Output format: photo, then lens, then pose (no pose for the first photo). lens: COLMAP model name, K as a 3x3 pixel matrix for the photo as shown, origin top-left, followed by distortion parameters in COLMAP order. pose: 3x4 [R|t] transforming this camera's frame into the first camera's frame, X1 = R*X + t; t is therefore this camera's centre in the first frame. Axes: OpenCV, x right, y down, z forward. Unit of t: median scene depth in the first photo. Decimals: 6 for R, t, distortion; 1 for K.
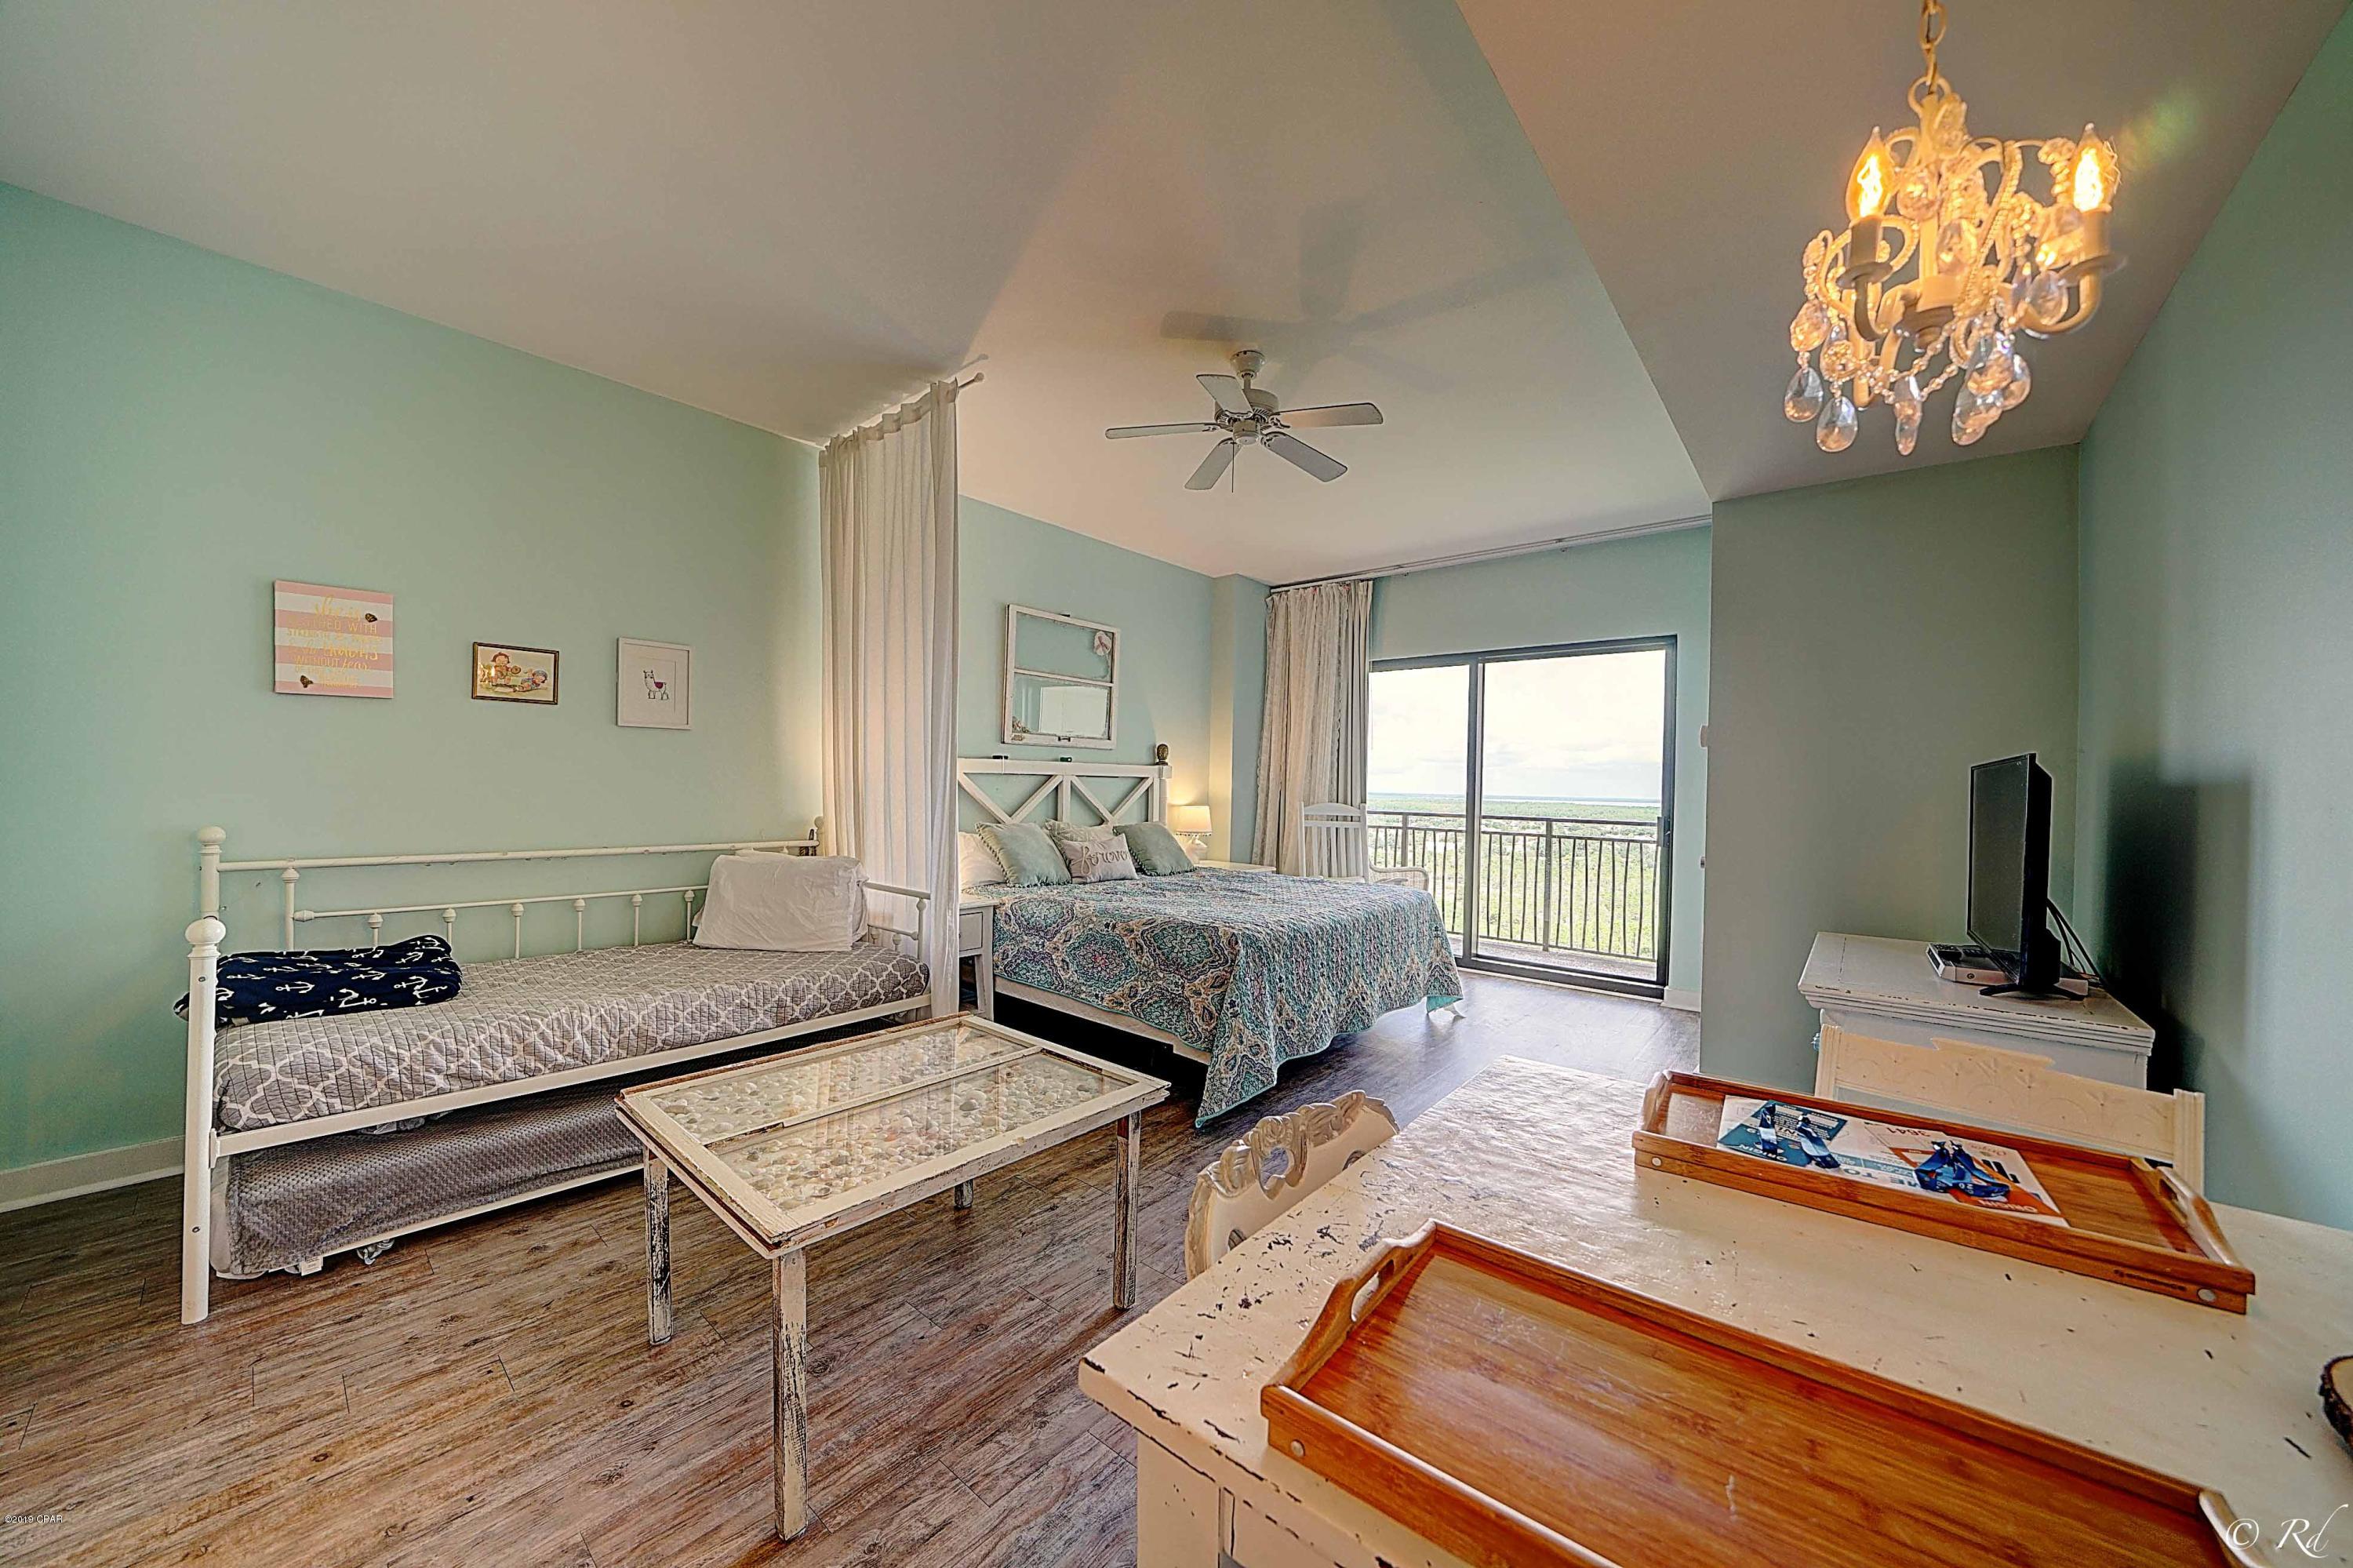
lens RADIAL K [[817.5, 0, 1169.4], [0, 817.5, 785.3], [0, 0, 1]] dist [-0.027152, 0.002995]
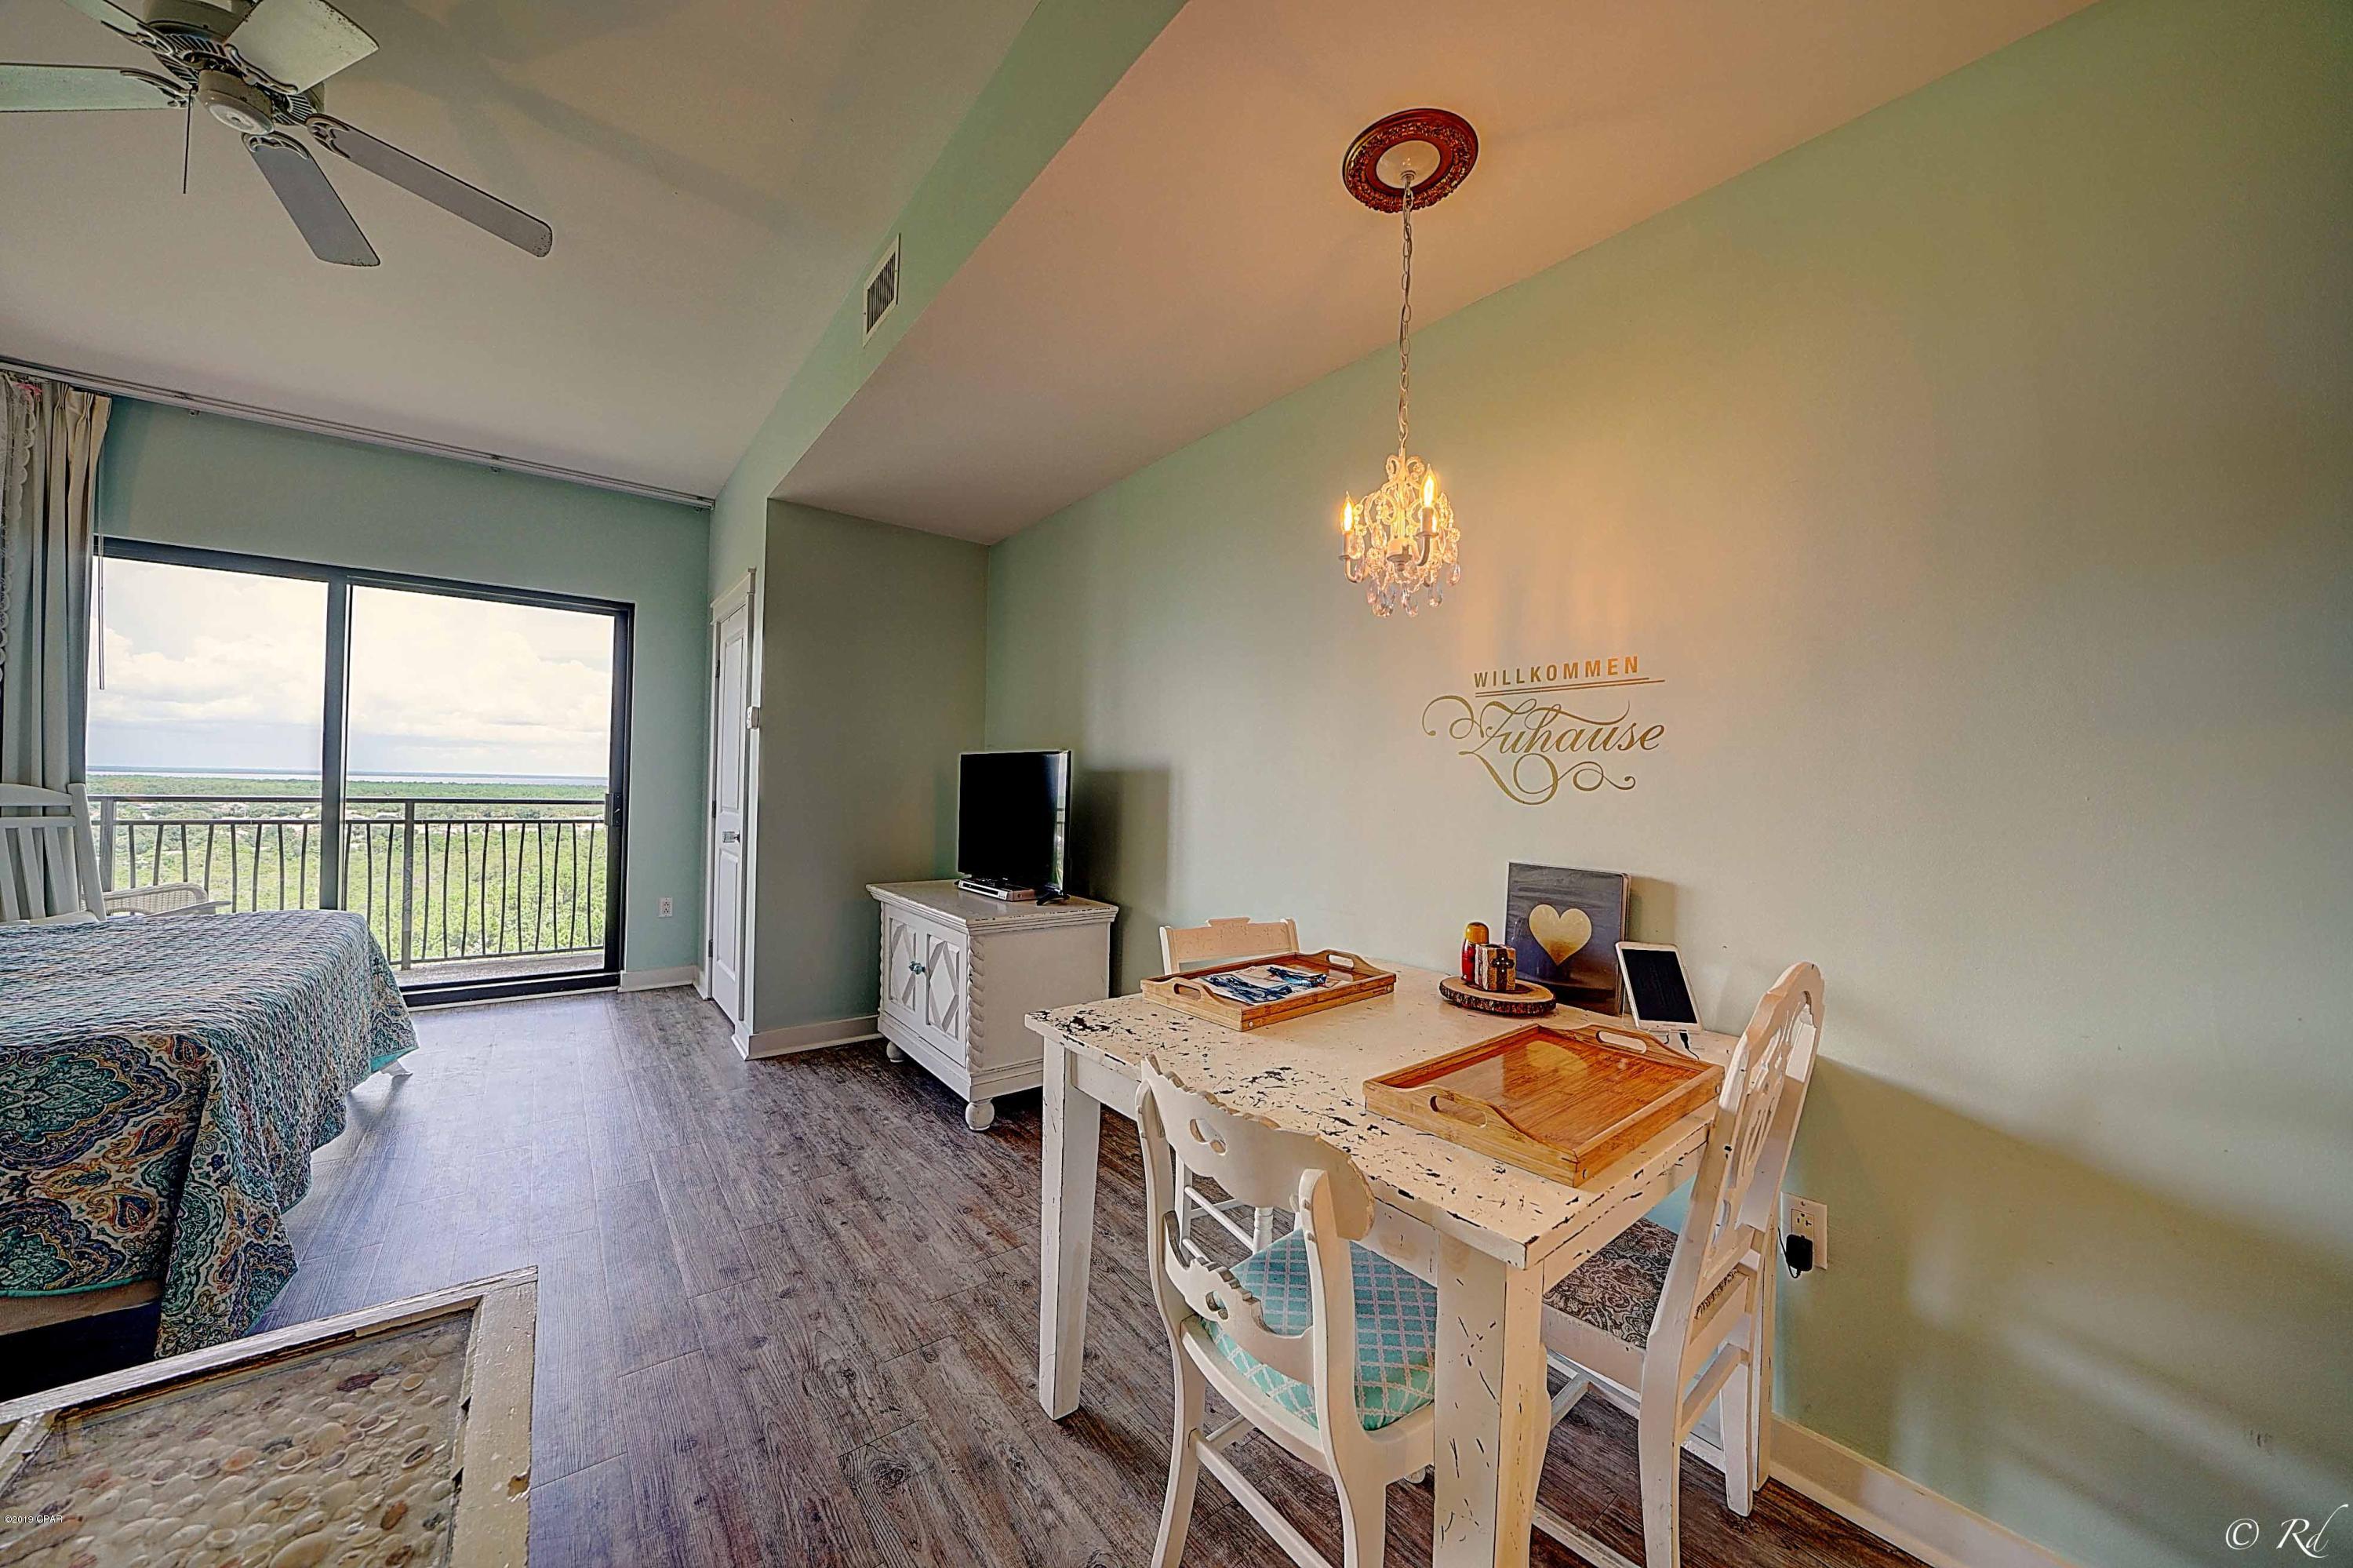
lens RADIAL K [[817.5, 0, 1182.8], [0, 817.5, 786.1], [0, 0, 1]] dist [-0.027152, 0.002995]
pose [[0.192511, -0.016971, 0.981148, -0.183463], [-0.019520, 0.999586, 0.021120, -0.002953], [-0.981101, -0.023218, 0.192100, 0.166329]]
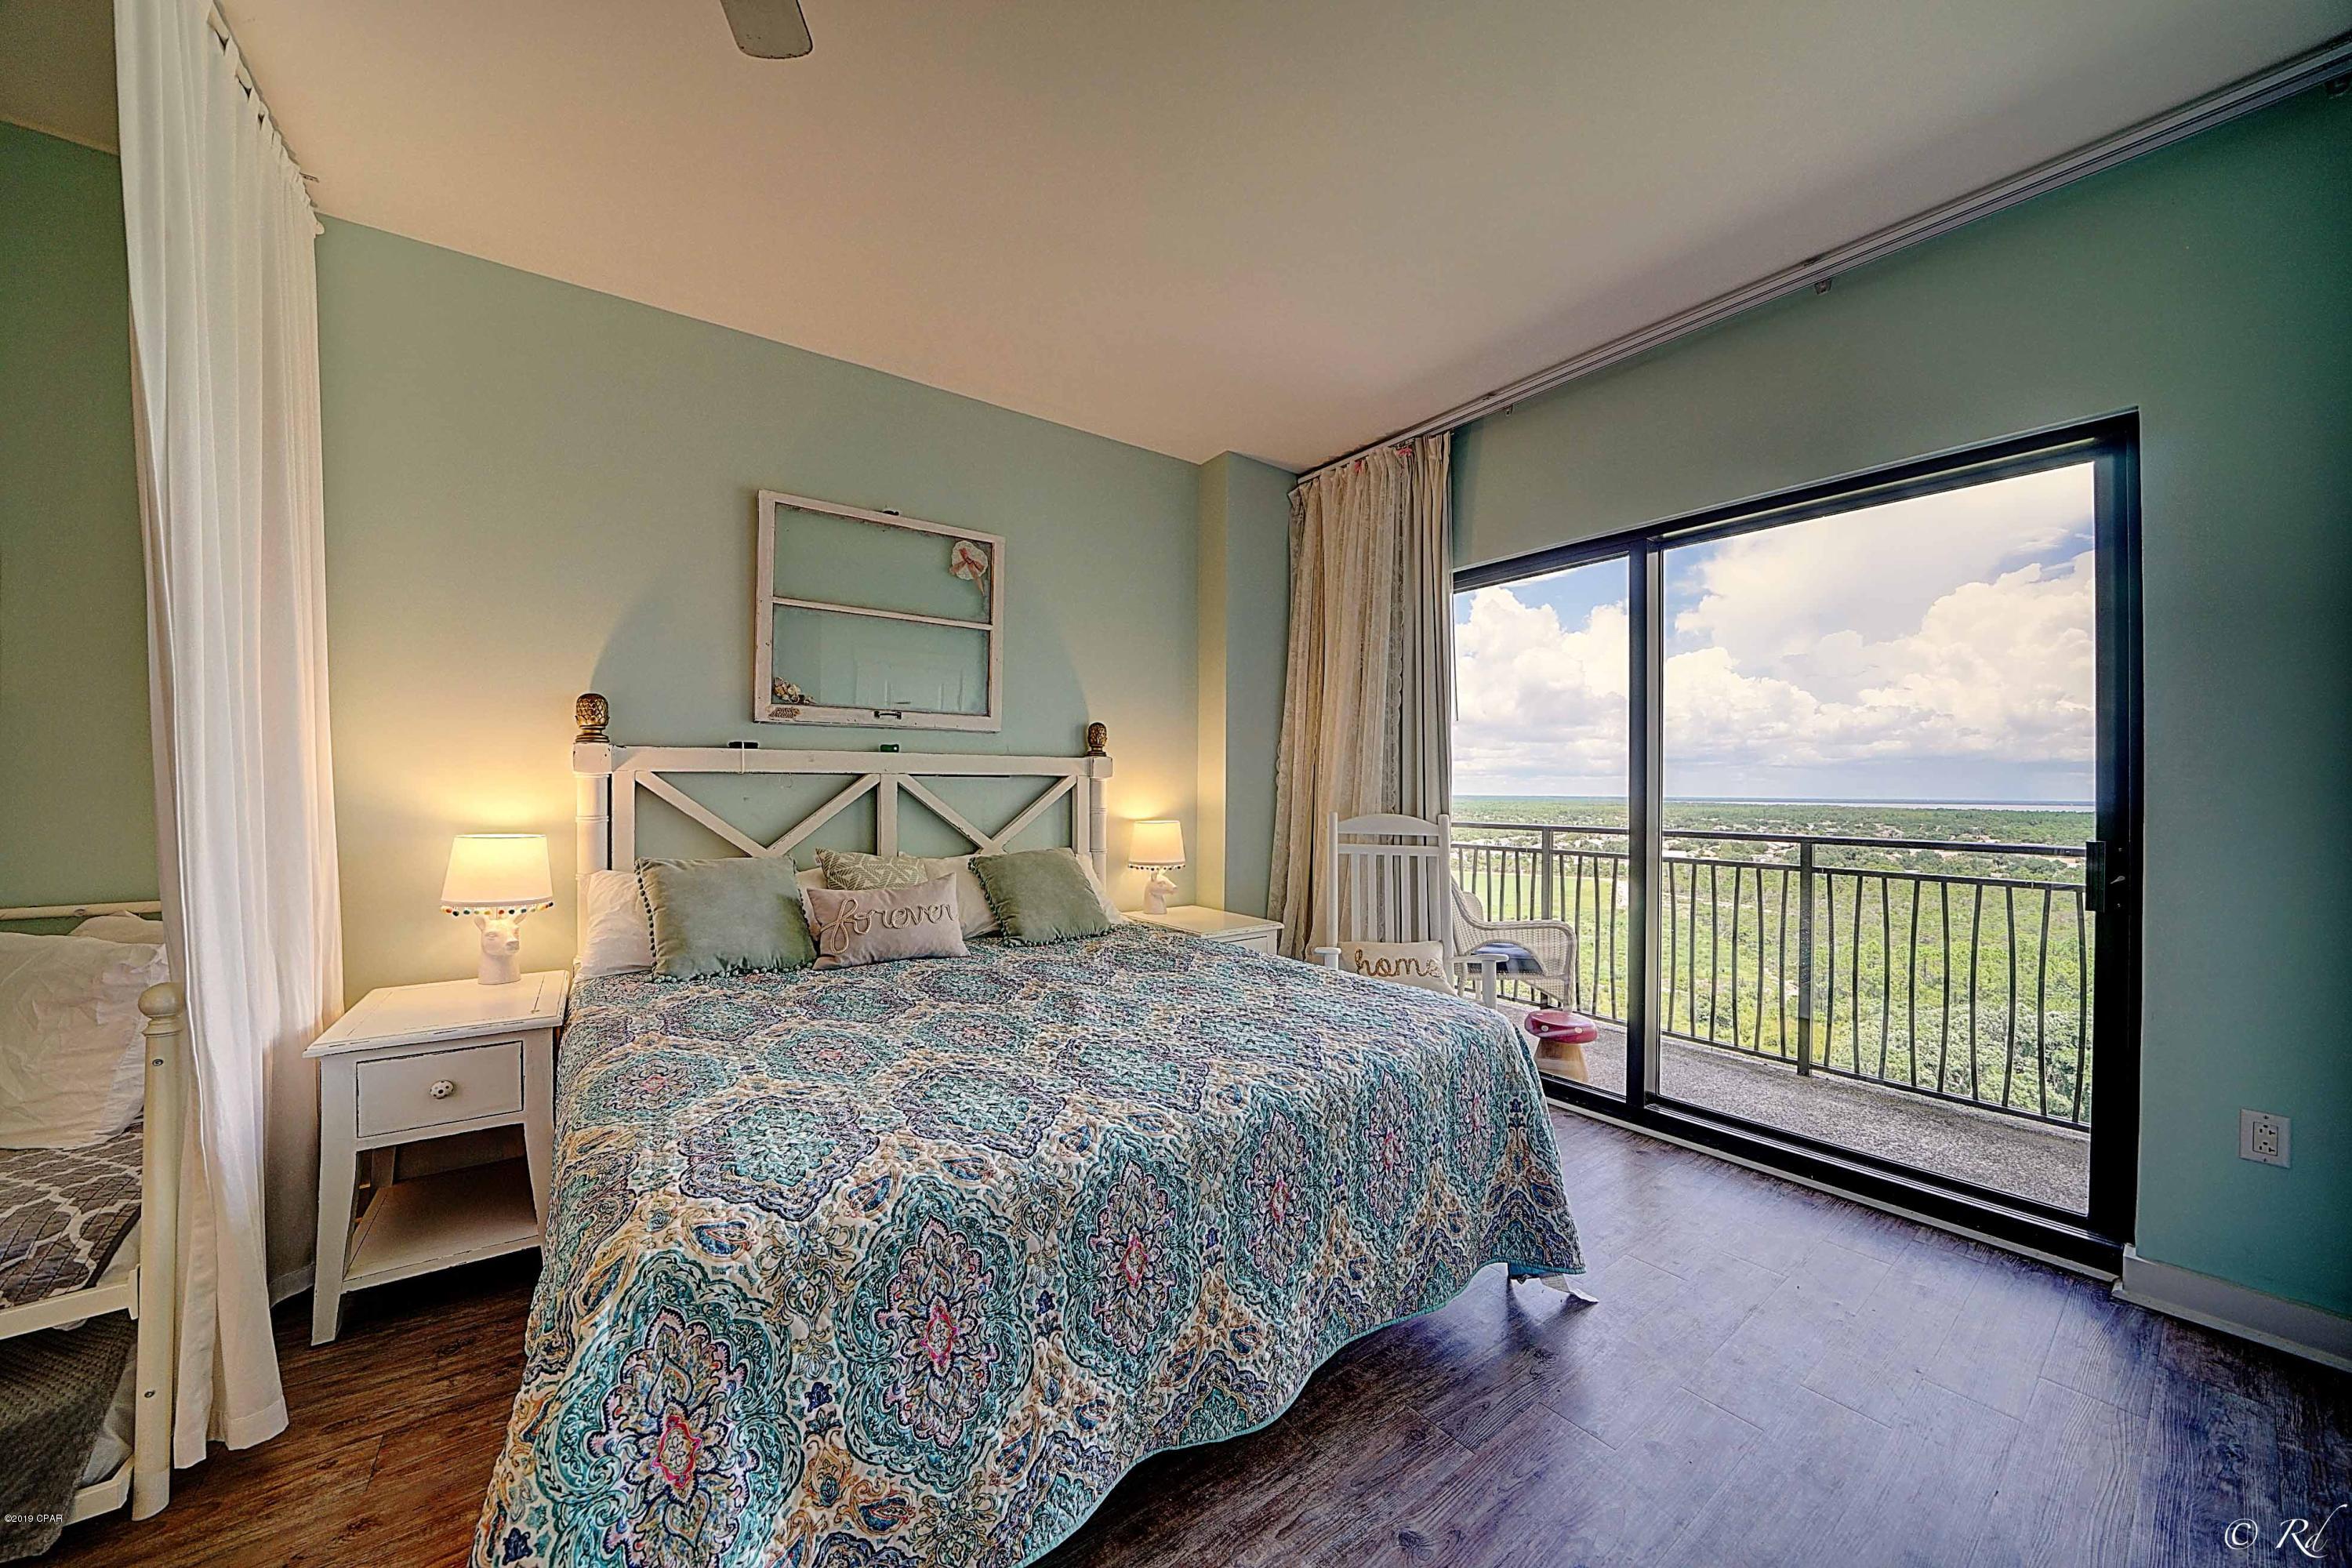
lens RADIAL K [[817.1, 0, 1171.3], [0, 817.1, 786.1], [0, 0, 1]] dist [-0.027152, 0.002995]
pose [[0.973563, -0.017295, -0.227763, 0.220074], [0.015211, 0.999825, -0.010903, 0.006406], [0.227911, 0.007151, 0.973656, 0.470553]]
